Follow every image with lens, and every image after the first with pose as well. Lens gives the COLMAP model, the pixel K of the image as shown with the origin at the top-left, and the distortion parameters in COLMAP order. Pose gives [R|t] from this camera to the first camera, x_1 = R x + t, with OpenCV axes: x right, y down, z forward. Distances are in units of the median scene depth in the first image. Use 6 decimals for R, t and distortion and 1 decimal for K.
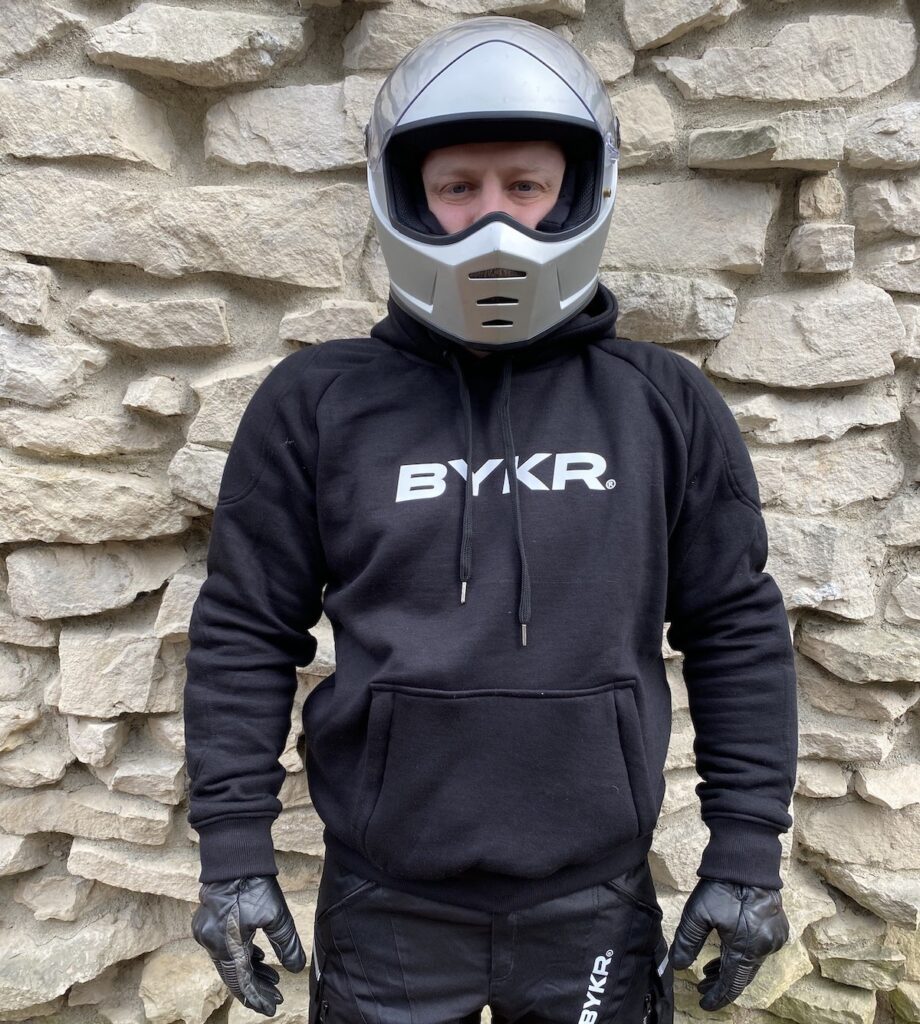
lens RADIAL K [[1185.9, 0, 460.1], [0, 1185.9, 512.0], [0, 0, 1]] dist [0.022569, 0.000000]
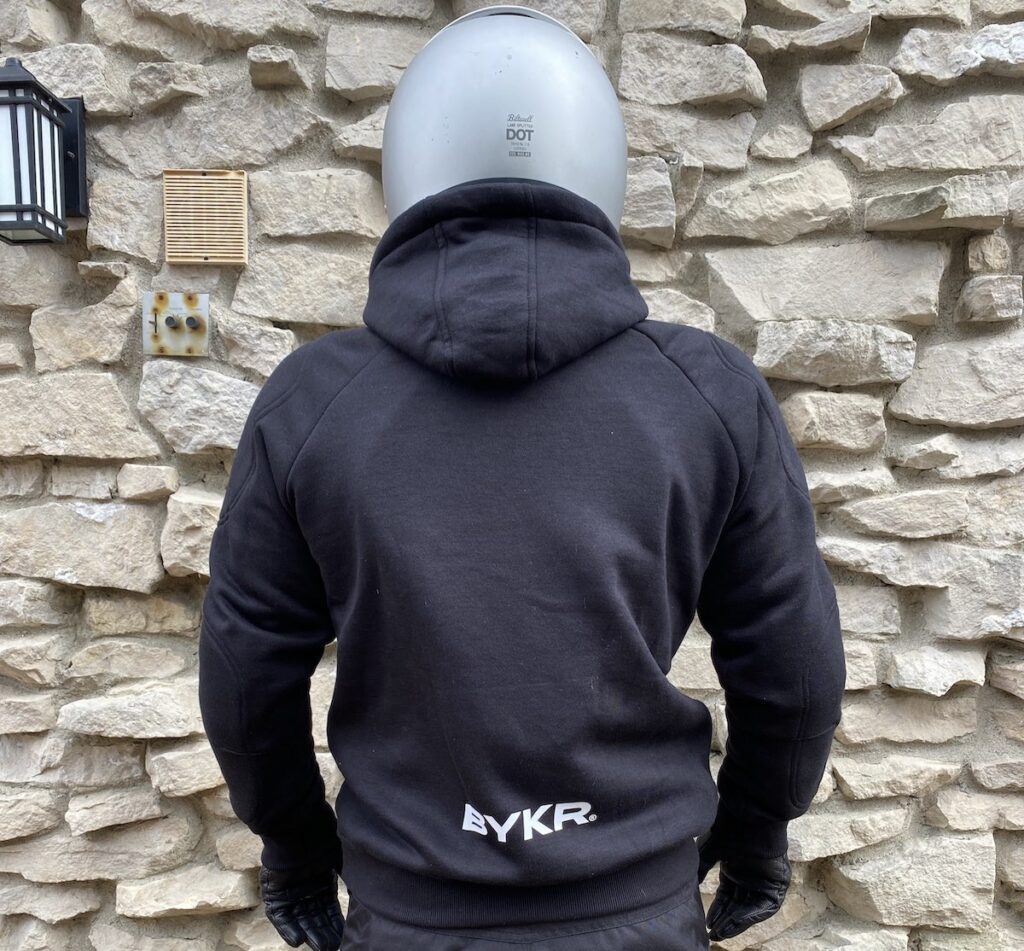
lens RADIAL K [[1253.5, 0, 512.2], [0, 1253.5, 476.8], [0, 0, 1]] dist [0.015534, 0.000000]
pose [[0.998088, -0.012730, -0.060489, -0.069353], [0.003868, 0.989509, -0.144416, 0.107253], [0.061692, 0.143906, 0.987666, -0.147055]]
